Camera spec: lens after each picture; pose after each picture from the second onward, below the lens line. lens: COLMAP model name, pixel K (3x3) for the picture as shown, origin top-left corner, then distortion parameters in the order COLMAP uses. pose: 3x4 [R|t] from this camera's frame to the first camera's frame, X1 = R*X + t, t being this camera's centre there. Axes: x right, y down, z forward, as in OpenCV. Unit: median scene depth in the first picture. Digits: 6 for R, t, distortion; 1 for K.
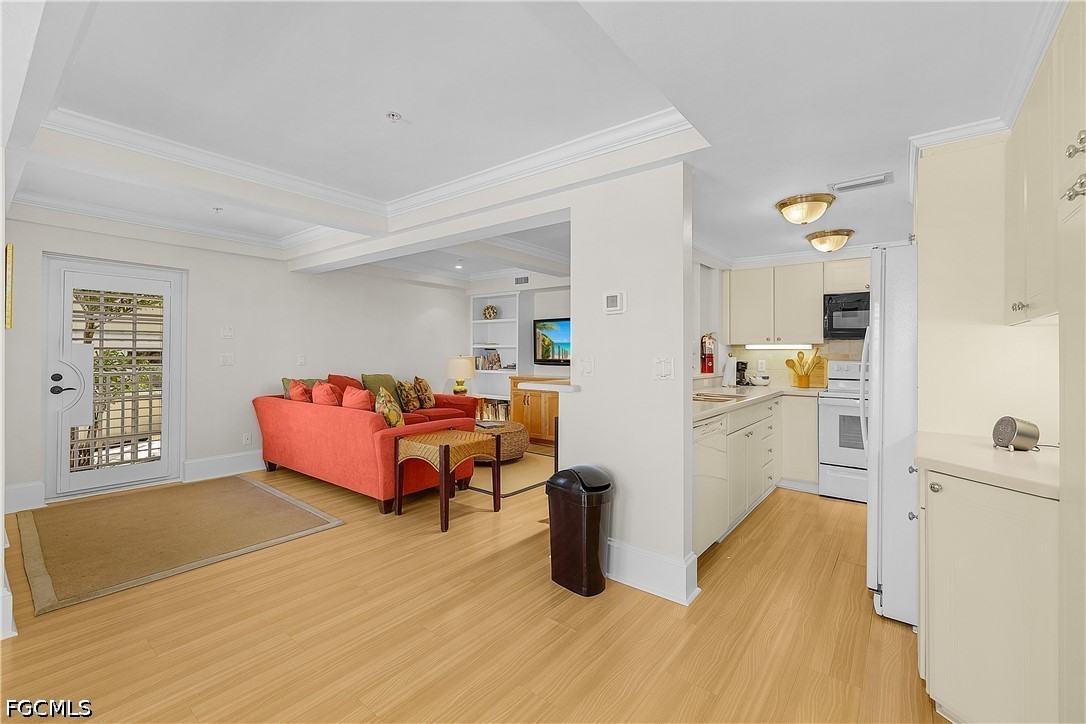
lens RADIAL K [[459.3, 0, 540.7], [0, 459.3, 348.6], [0, 0, 1]] dist [0.000806, -0.000028]
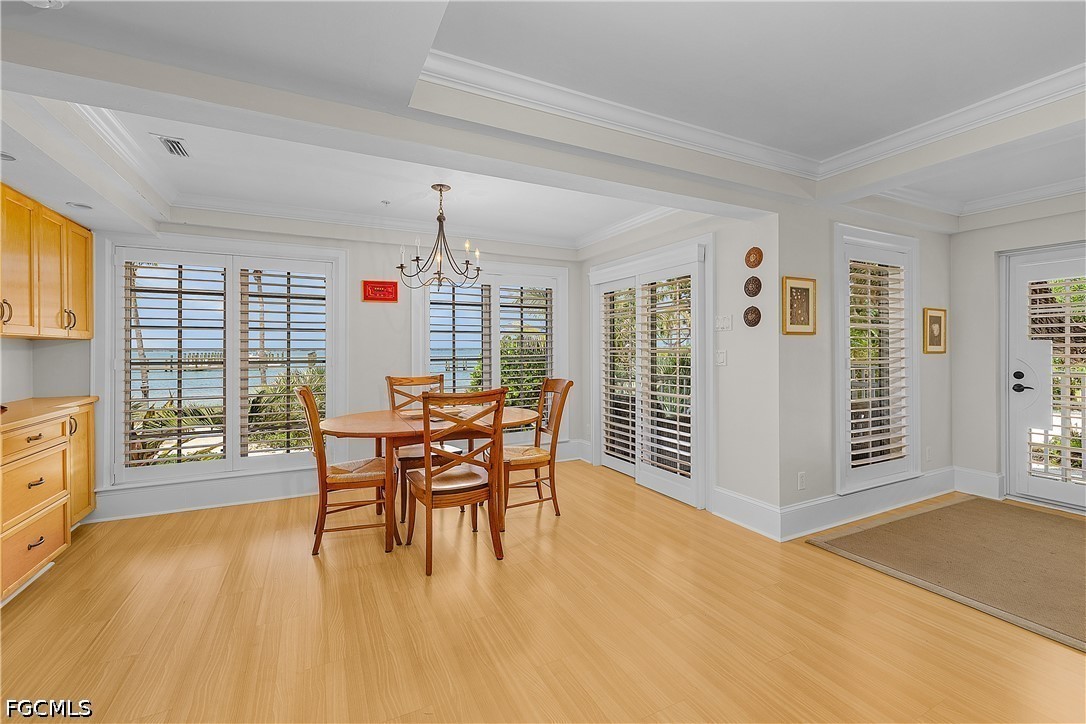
lens RADIAL K [[459.3, 0, 540.7], [0, 459.3, 348.6], [0, 0, 1]] dist [0.000806, -0.000028]
pose [[-0.427524, -0.003232, -0.903998, 0.288284], [0.011649, 0.999891, -0.009084, 0.002770], [0.903929, -0.014414, -0.427440, 0.515813]]
